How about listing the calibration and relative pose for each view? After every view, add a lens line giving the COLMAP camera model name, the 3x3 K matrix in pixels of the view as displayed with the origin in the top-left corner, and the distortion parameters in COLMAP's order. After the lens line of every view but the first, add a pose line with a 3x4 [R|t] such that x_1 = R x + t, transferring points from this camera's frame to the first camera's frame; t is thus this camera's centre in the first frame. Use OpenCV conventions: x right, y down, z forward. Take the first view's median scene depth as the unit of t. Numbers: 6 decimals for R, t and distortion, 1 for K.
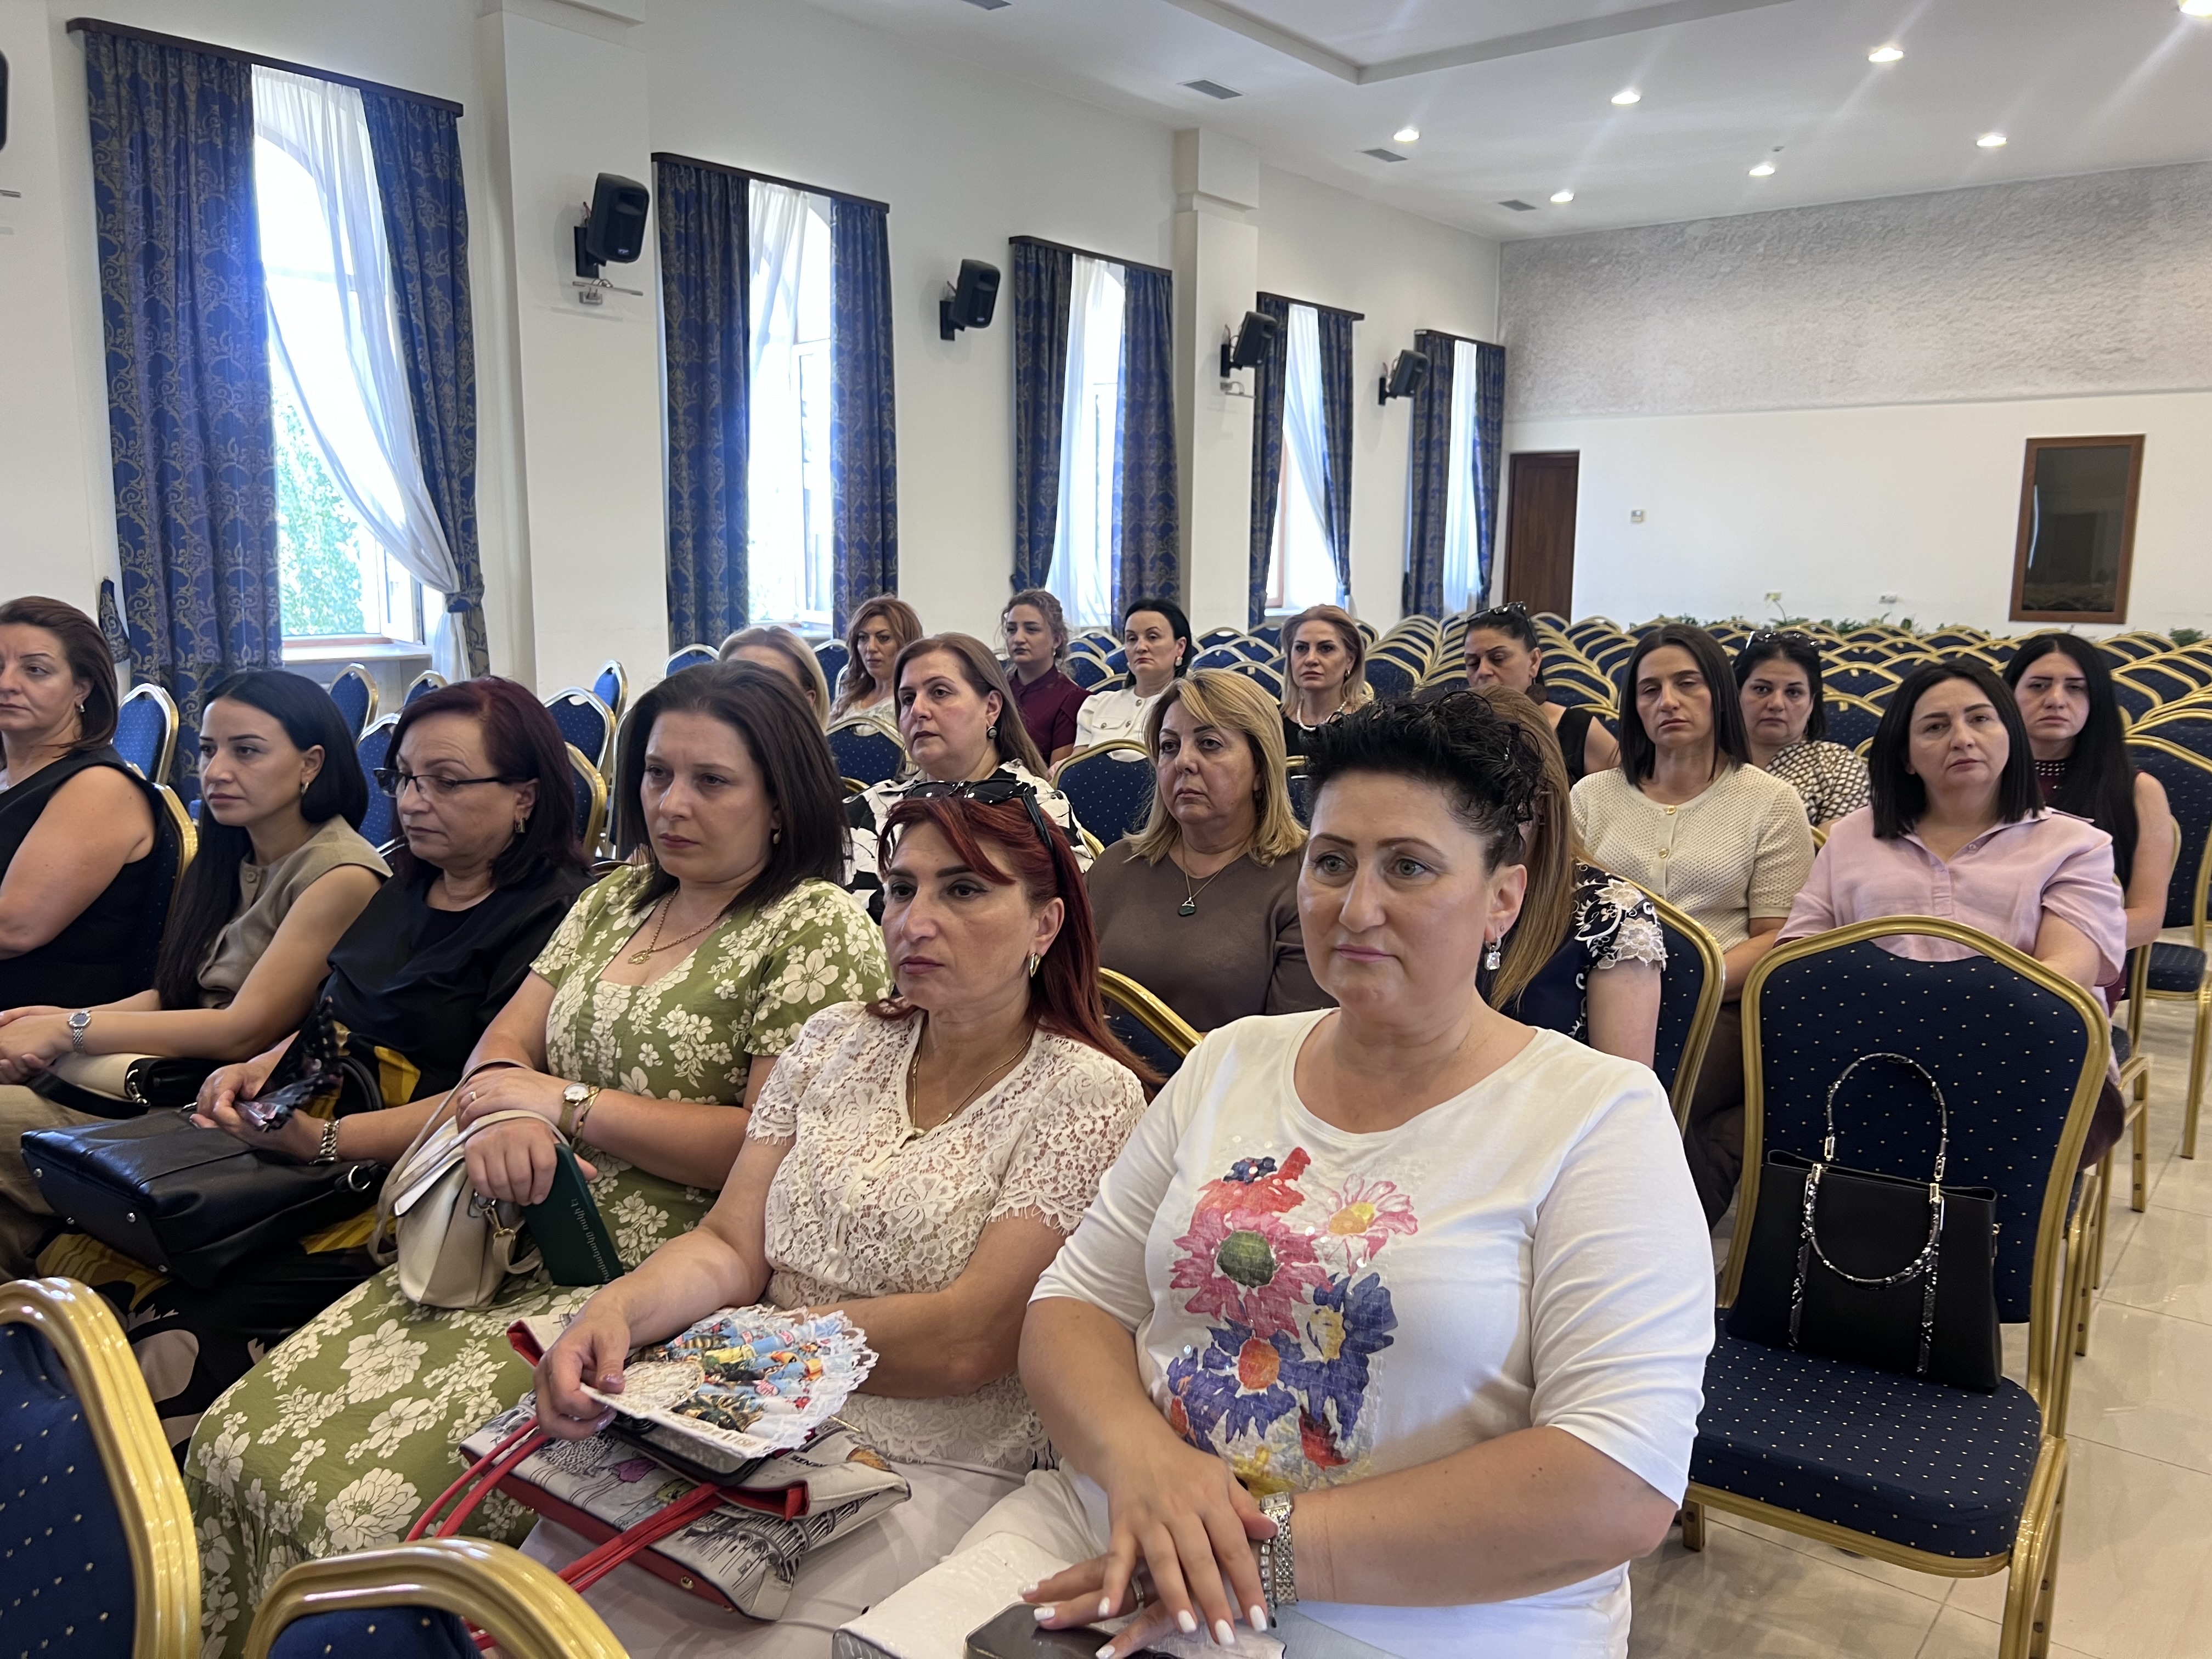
lens RADIAL K [[1672.7, 0, 1106.0], [0, 1672.7, 829.5], [0, 0, 1]] dist [0.004054, 0.000617]
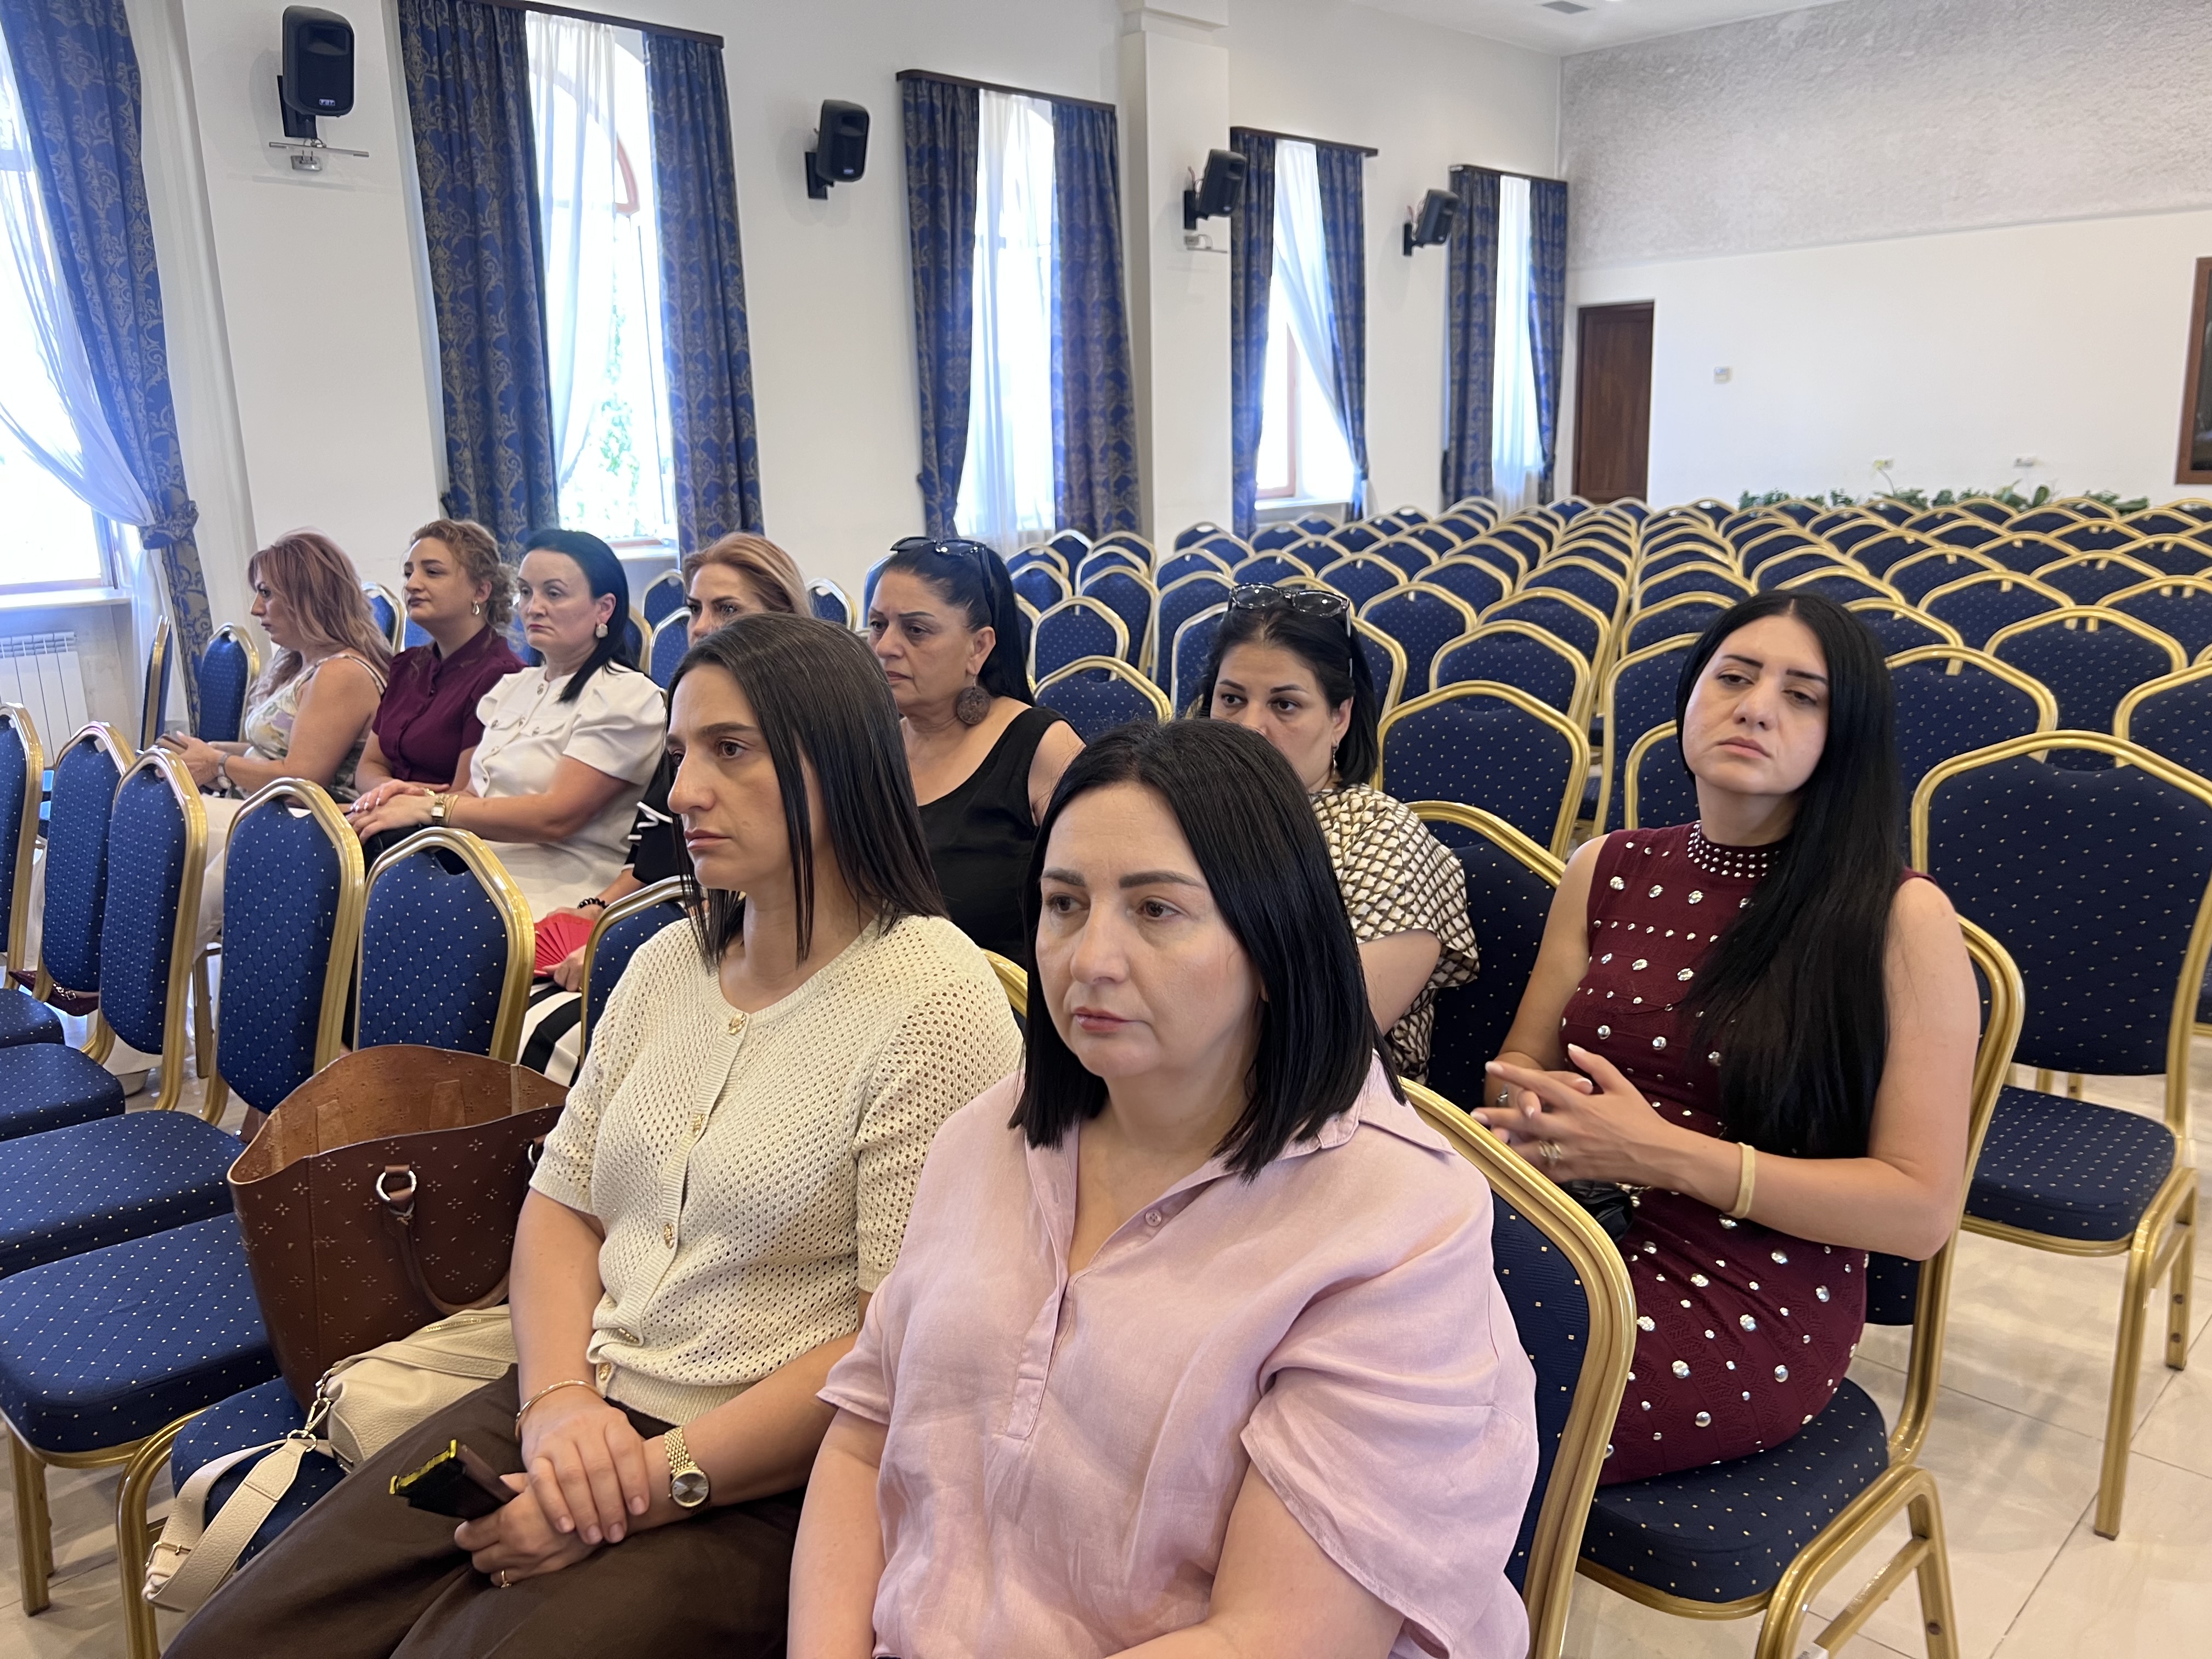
lens RADIAL K [[1653.8, 0, 1104.1], [0, 1653.8, 810.4], [0, 0, 1]] dist [0.002700, -0.000189]
pose [[0.993278, -0.012157, -0.115111, 0.125269], [0.018804, 0.998207, 0.056835, -0.023911], [0.114214, -0.058617, 0.991725, 0.144017]]
